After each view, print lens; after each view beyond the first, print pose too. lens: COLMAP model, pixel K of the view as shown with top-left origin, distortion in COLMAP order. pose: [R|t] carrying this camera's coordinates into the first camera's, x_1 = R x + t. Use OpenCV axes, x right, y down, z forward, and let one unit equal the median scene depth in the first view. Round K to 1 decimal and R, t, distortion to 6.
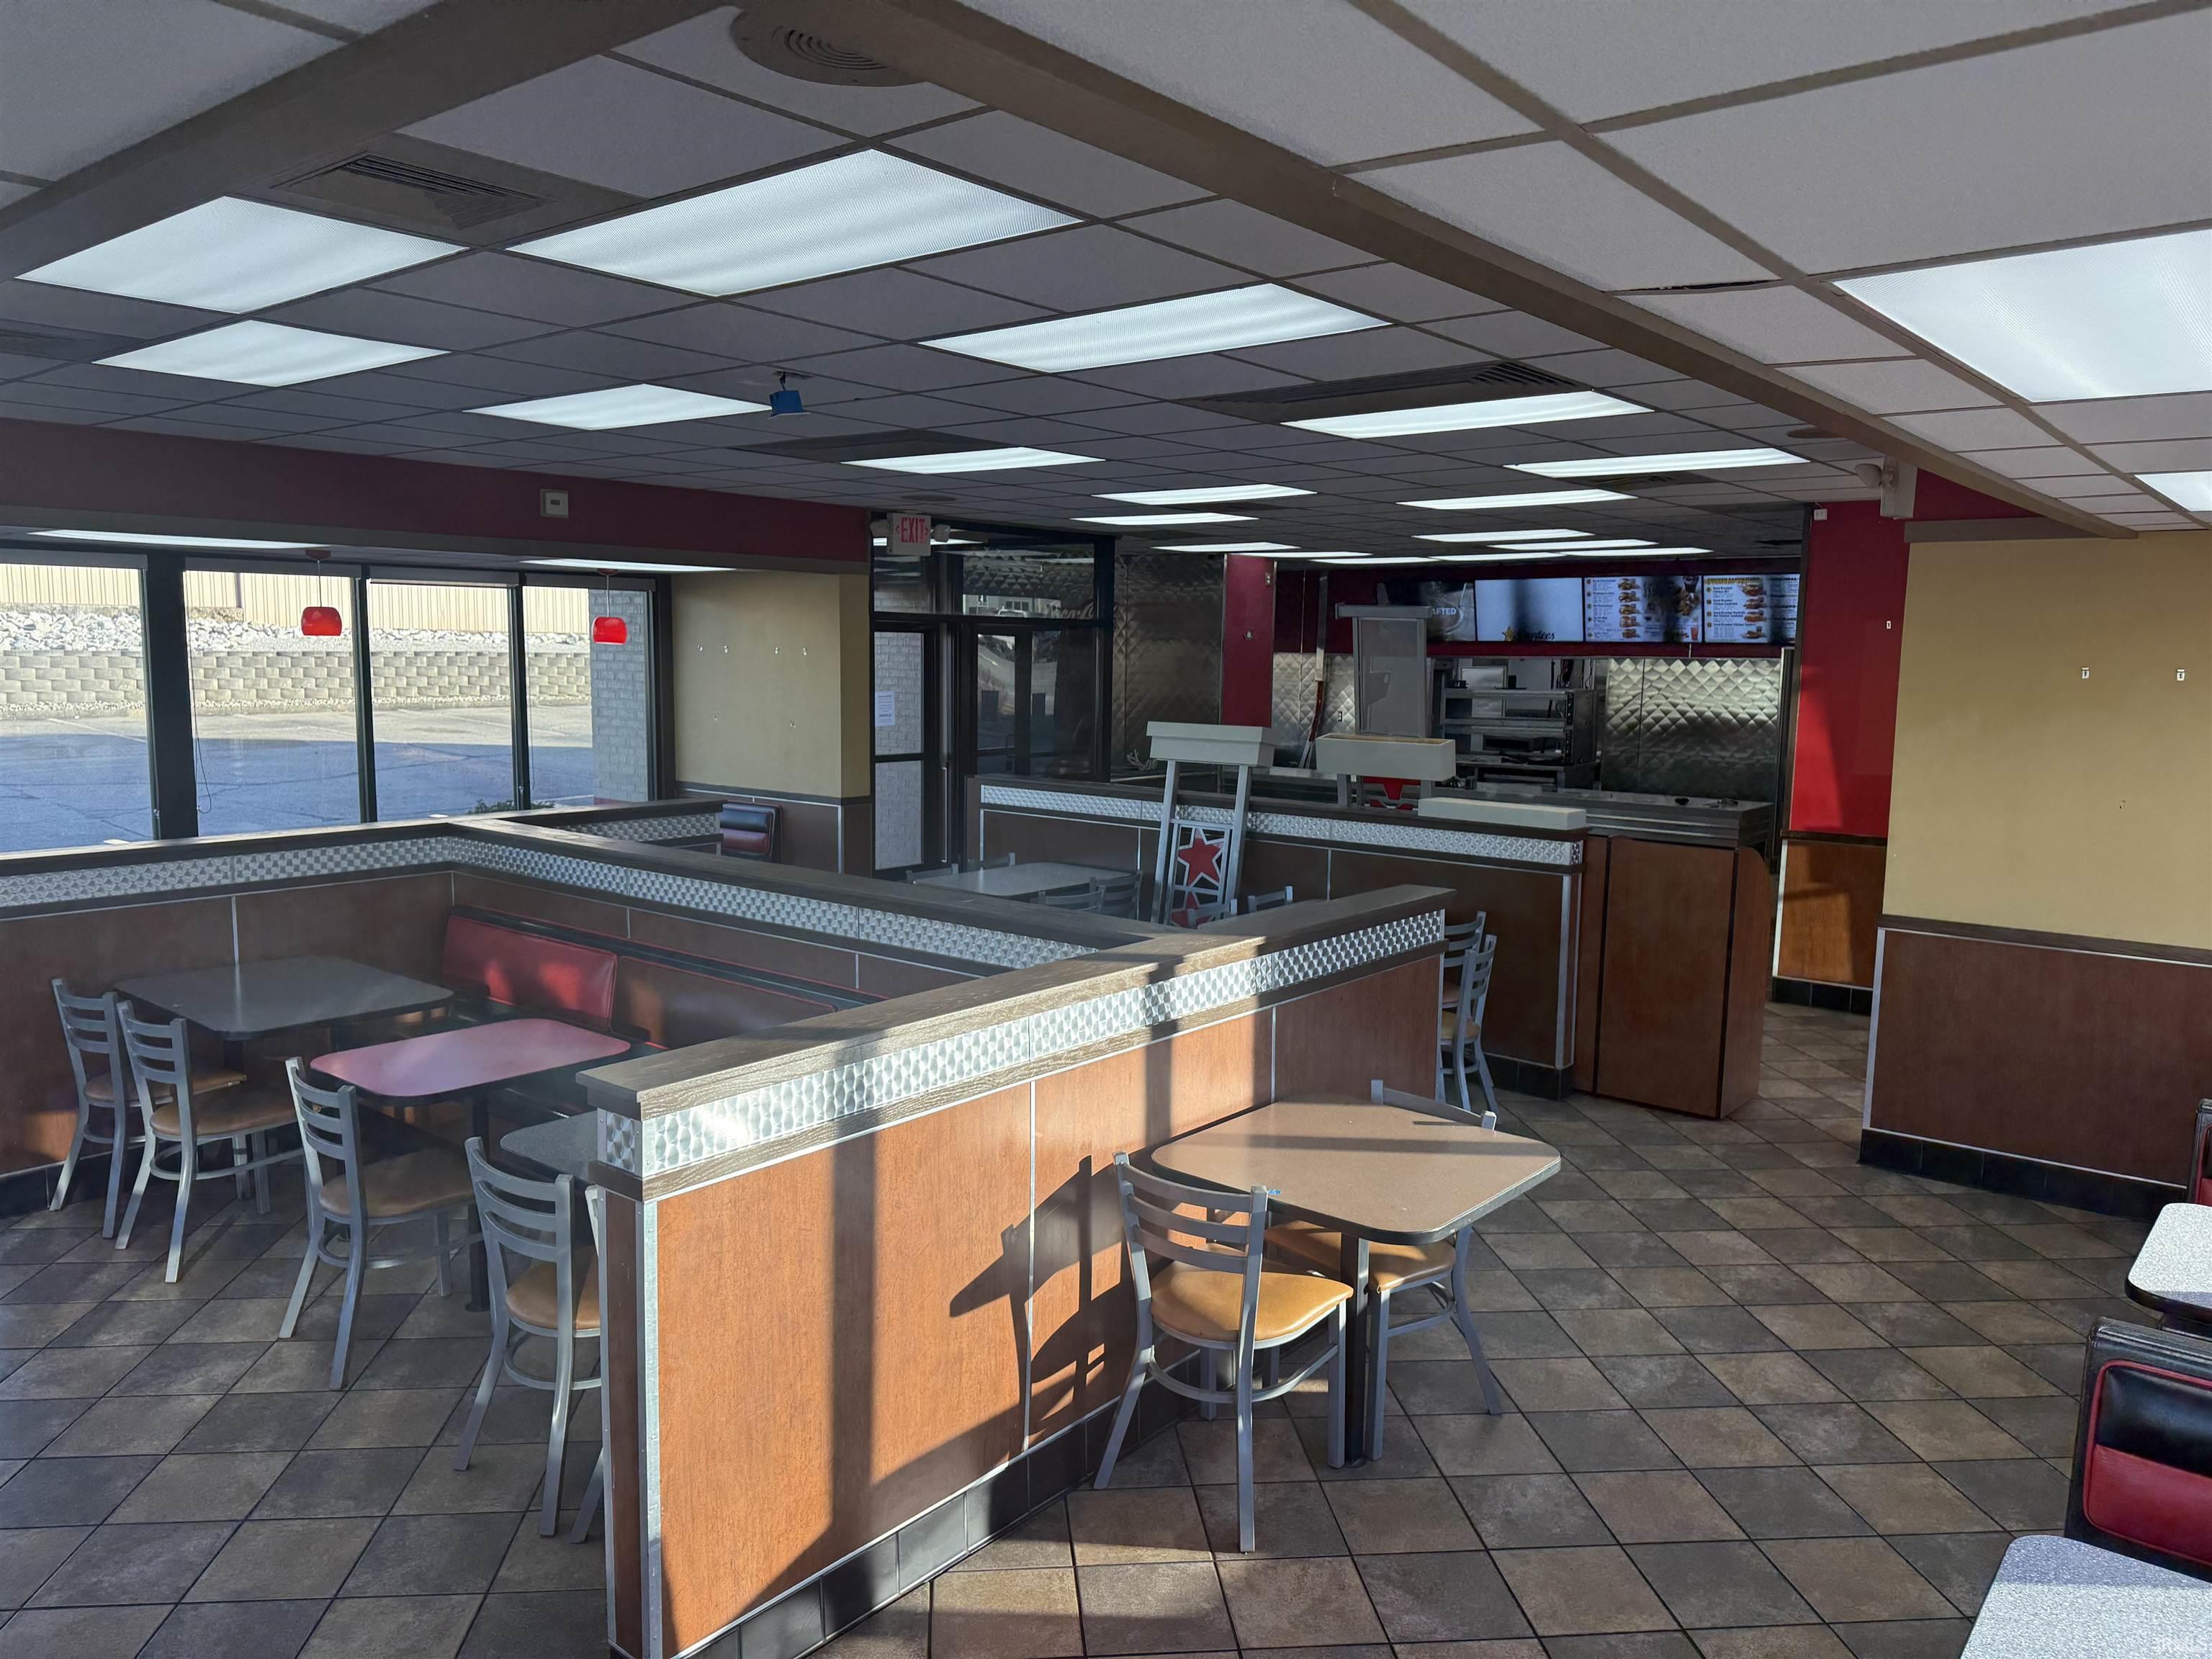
lens RADIAL K [[1561.3, 0, 1087.8], [0, 1561.3, 837.6], [0, 0, 1]] dist [0.144851, -0.259176]
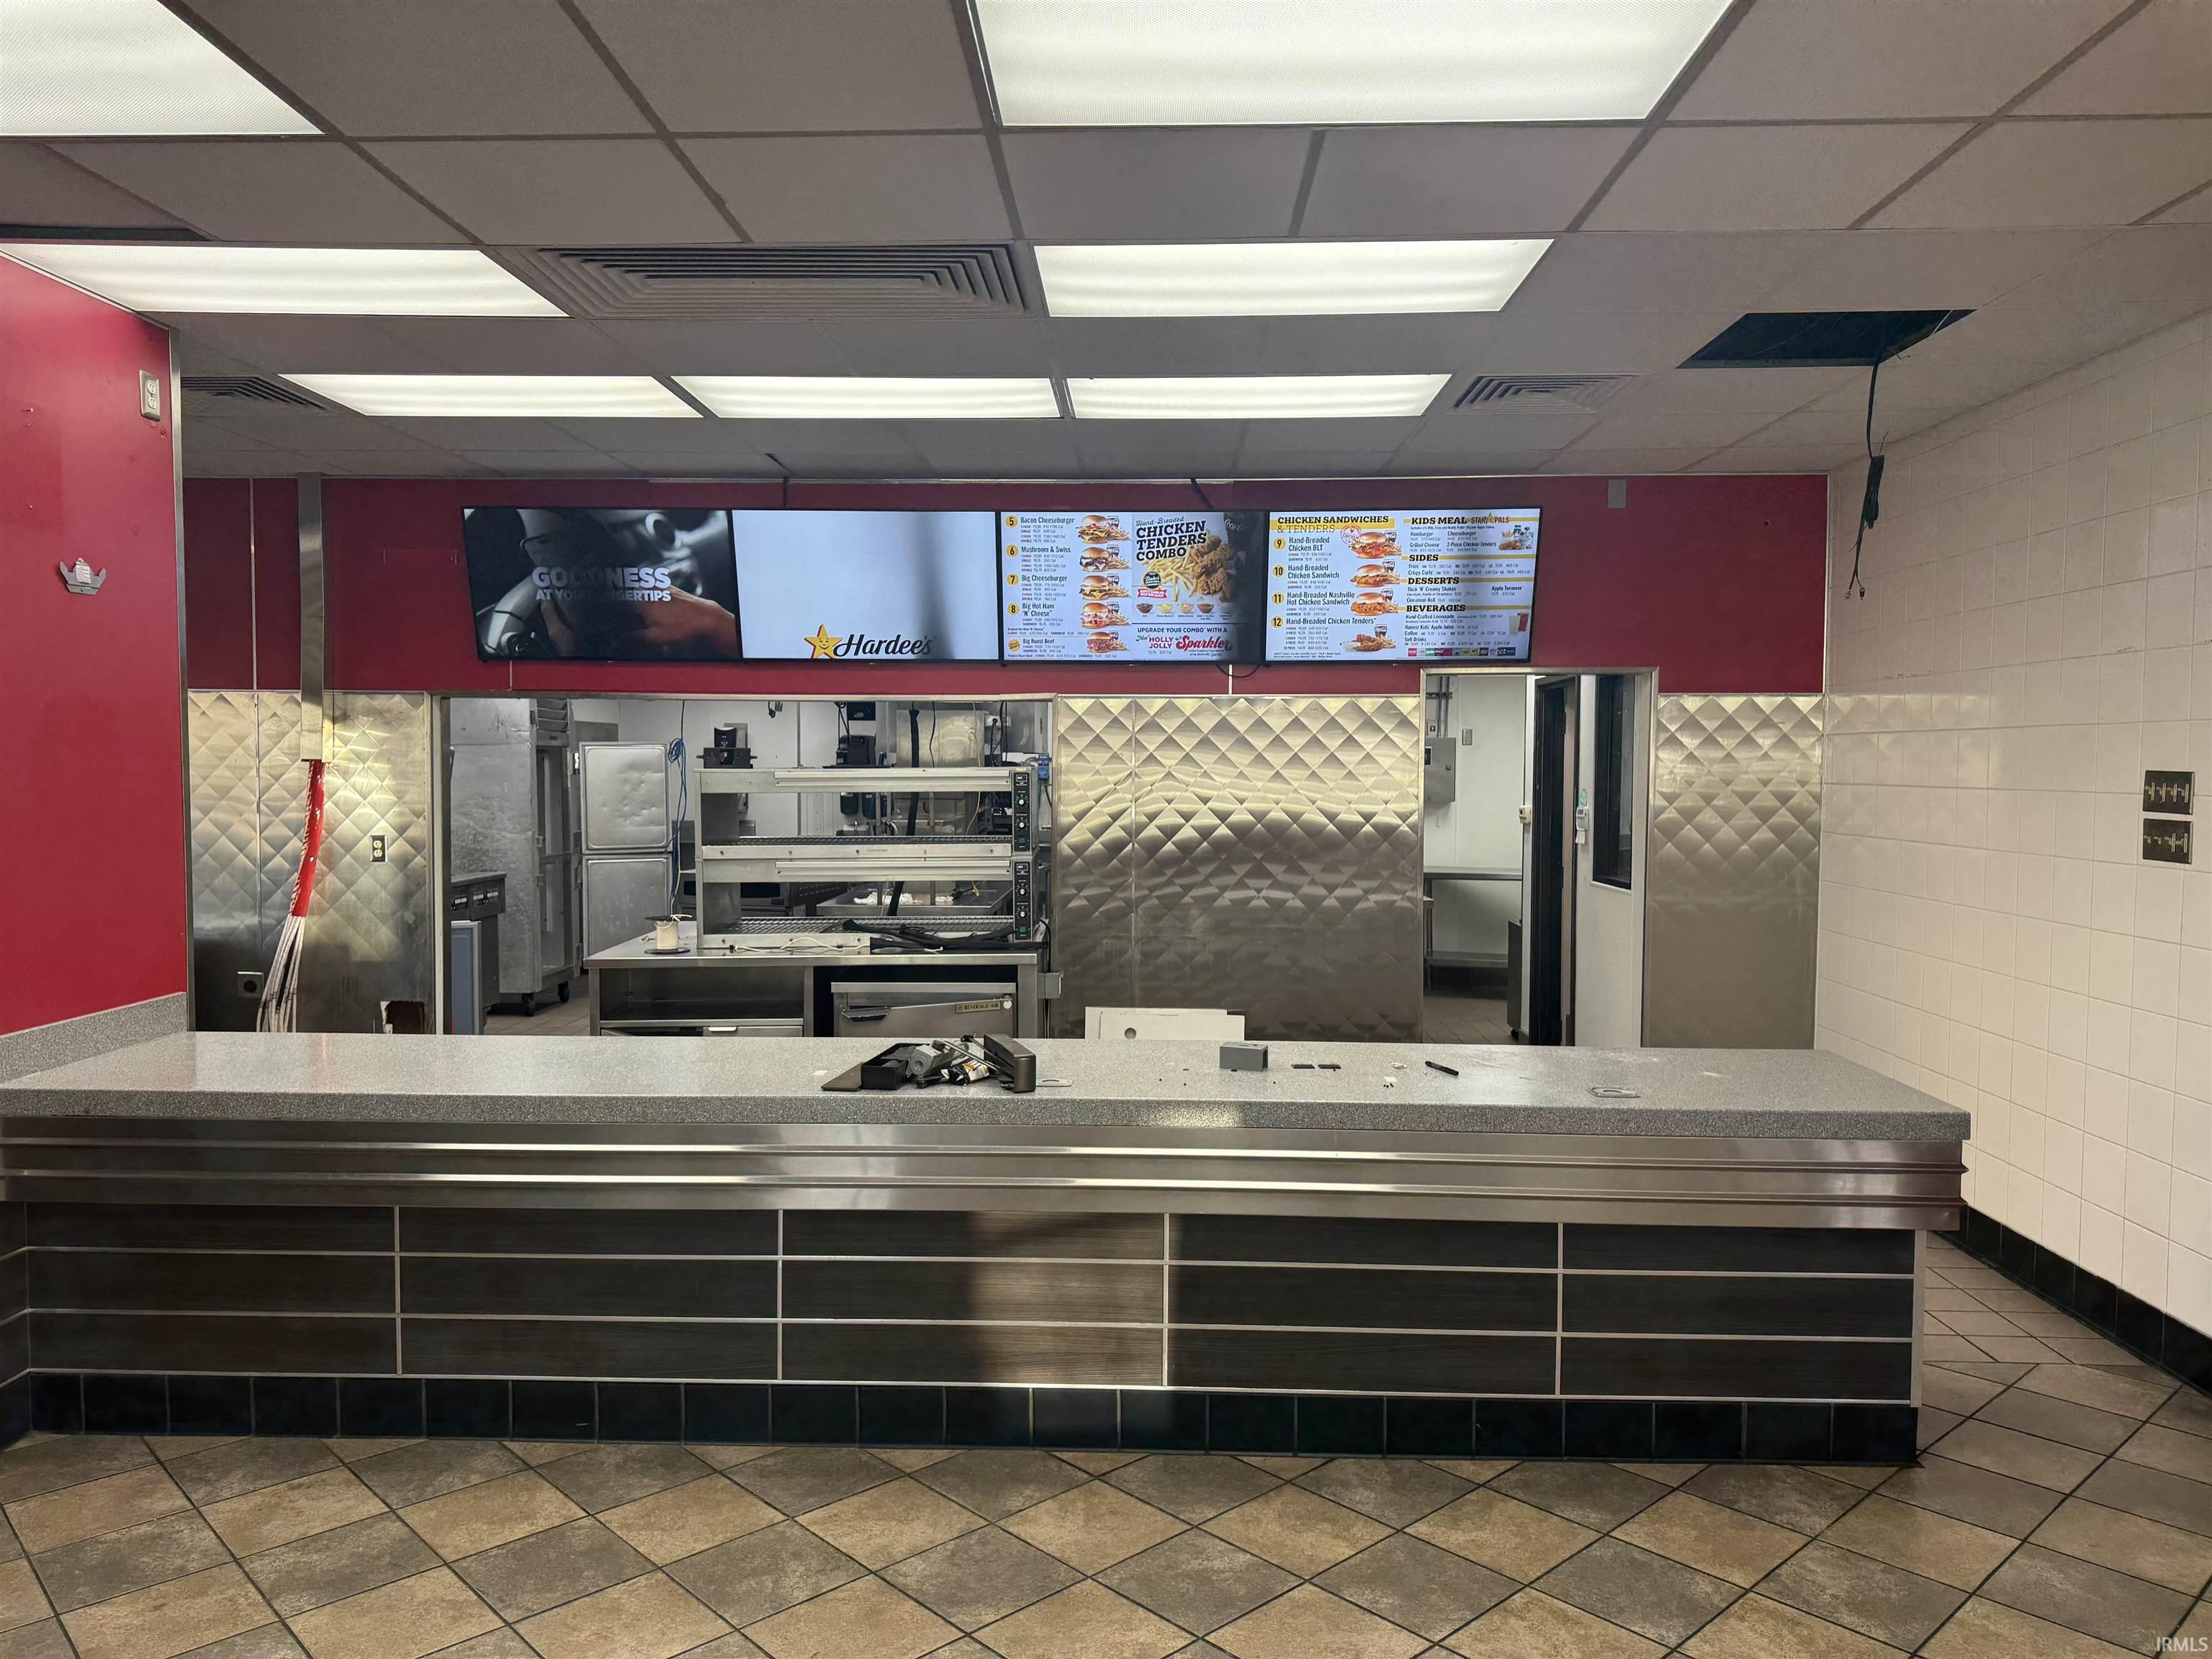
lens RADIAL K [[1561.3, 0, 1087.8], [0, 1561.3, 837.6], [0, 0, 1]] dist [0.144851, -0.259176]
pose [[0.792639, -0.042020, 0.608241, 0.066848], [0.083166, 0.995749, -0.039588, -0.056731], [-0.603992, 0.081964, 0.792764, 0.659349]]
